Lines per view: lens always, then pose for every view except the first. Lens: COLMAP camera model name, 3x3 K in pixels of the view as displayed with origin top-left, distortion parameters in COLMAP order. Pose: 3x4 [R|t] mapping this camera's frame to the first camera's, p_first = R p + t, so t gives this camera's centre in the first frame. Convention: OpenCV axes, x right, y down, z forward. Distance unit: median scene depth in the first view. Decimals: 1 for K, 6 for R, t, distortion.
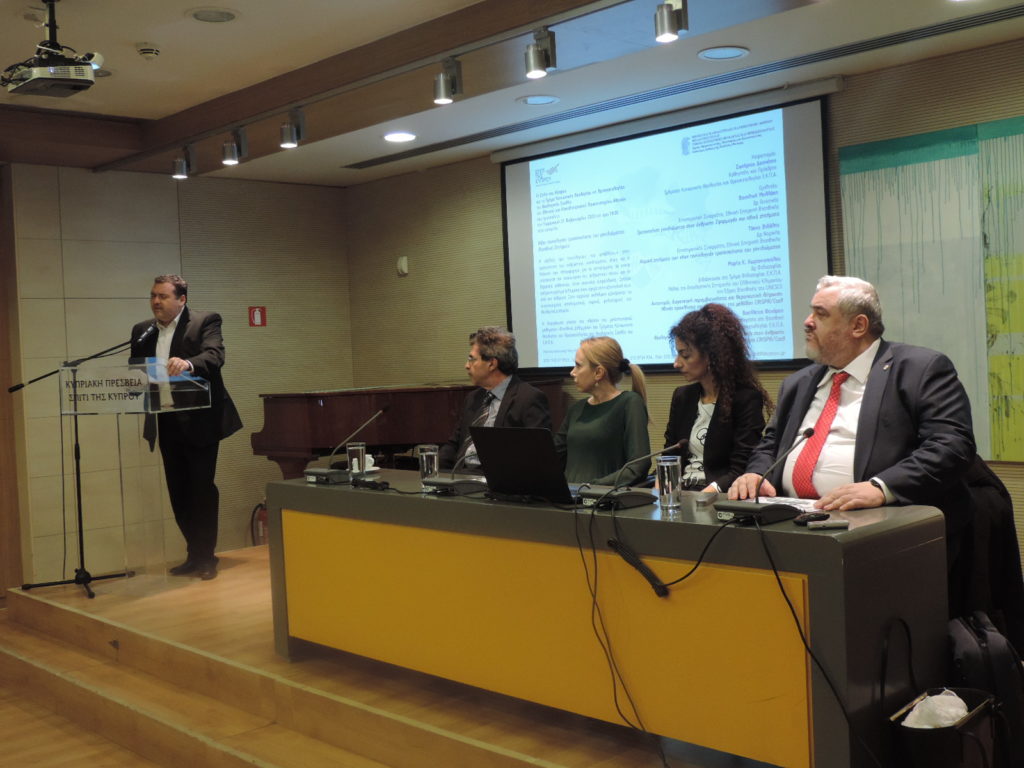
lens RADIAL K [[1151.7, 0, 522.5], [0, 1151.7, 384.3], [0, 0, 1]] dist [-0.031625, 0.000000]
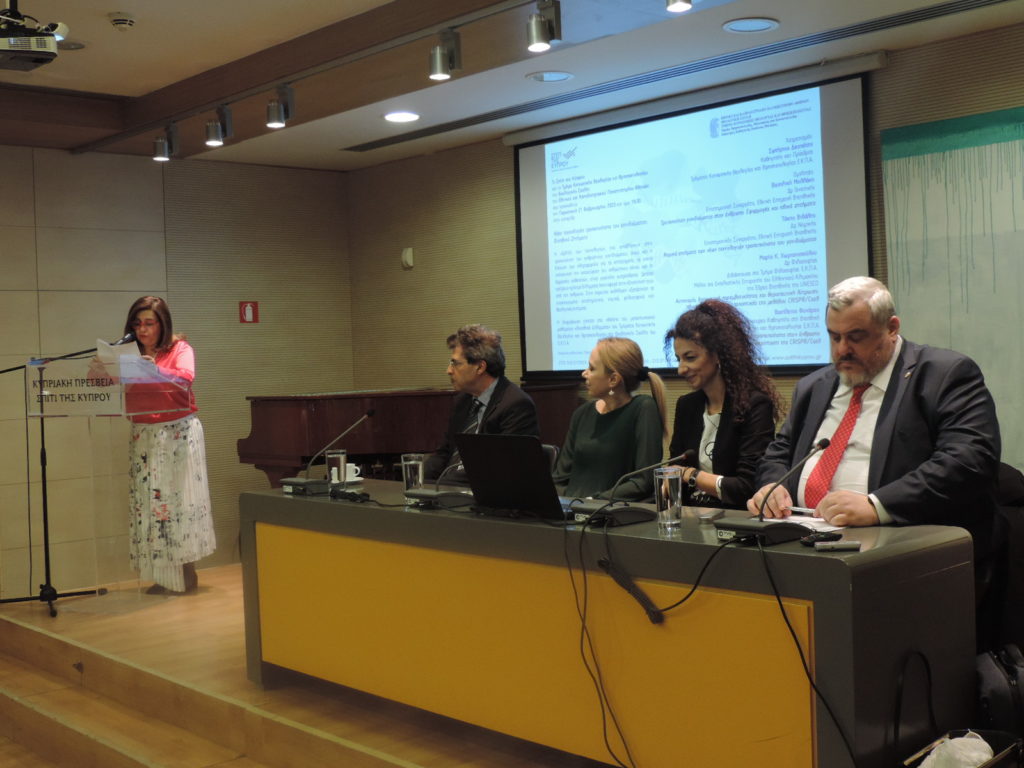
lens RADIAL K [[1263.0, 0, 525.3], [0, 1263.0, 384.8], [0, 0, 1]] dist [-0.035487, 0.000000]
pose [[0.999615, 0.009704, -0.026010, 0.024254], [-0.009817, 0.999943, -0.004210, 0.001300], [0.025968, 0.004464, 0.999653, 0.003033]]
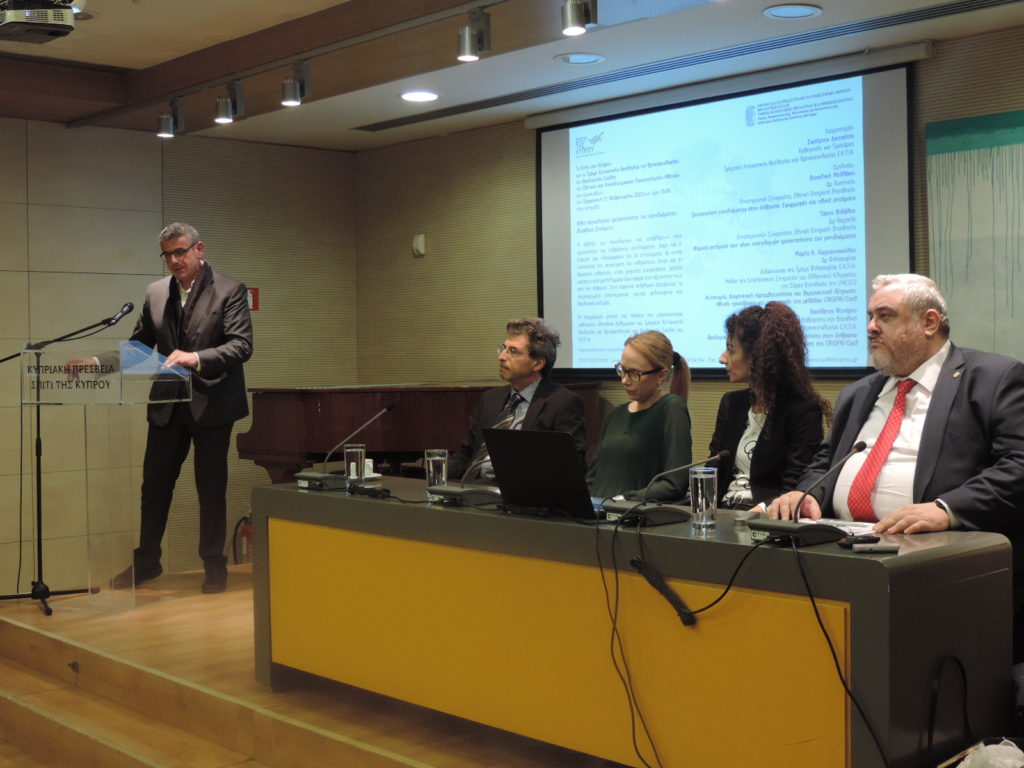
lens RADIAL K [[1389.8, 0, 527.5], [0, 1389.8, 378.9], [0, 0, 1]] dist [-0.043375, 0.000000]
pose [[0.999149, 0.031992, -0.026039, 0.010214], [-0.032229, 0.999443, -0.008706, 0.004440], [0.025746, 0.009538, 0.999623, -0.046287]]
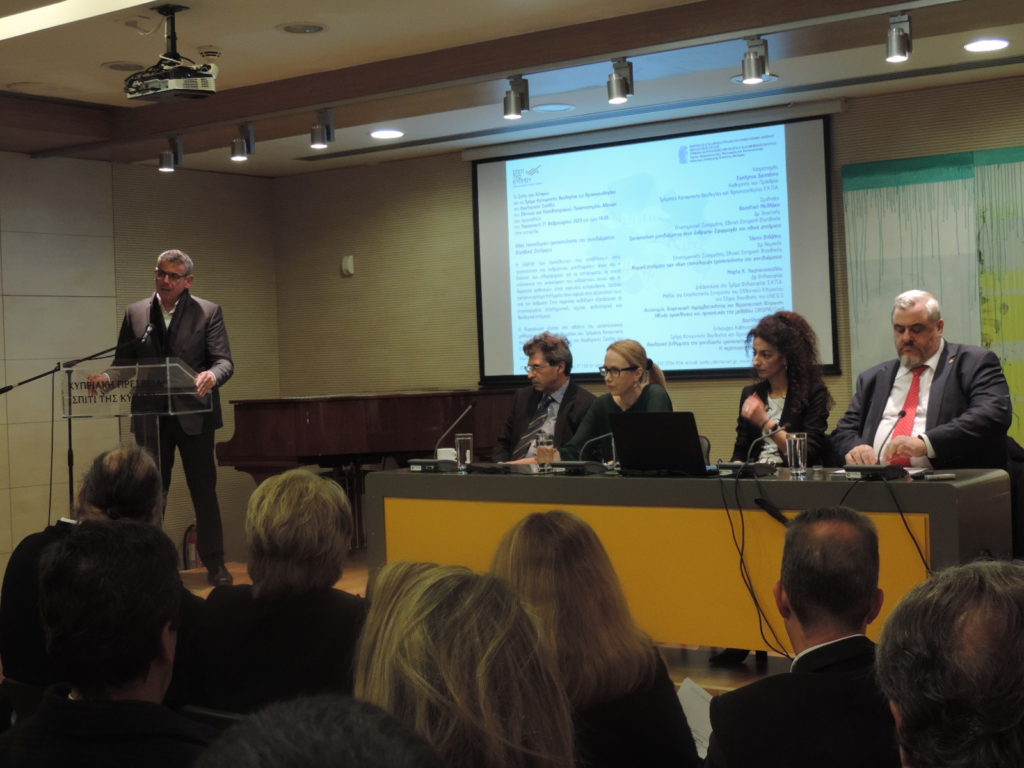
lens RADIAL K [[1540.7, 0, 510.5], [0, 1540.7, 383.7], [0, 0, 1]] dist [-0.063668, 0.000000]
pose [[0.984978, 0.006191, 0.172569, -0.279673], [-0.002285, 0.999737, -0.022824, 0.029045], [-0.172665, 0.022087, 0.984733, -0.349855]]
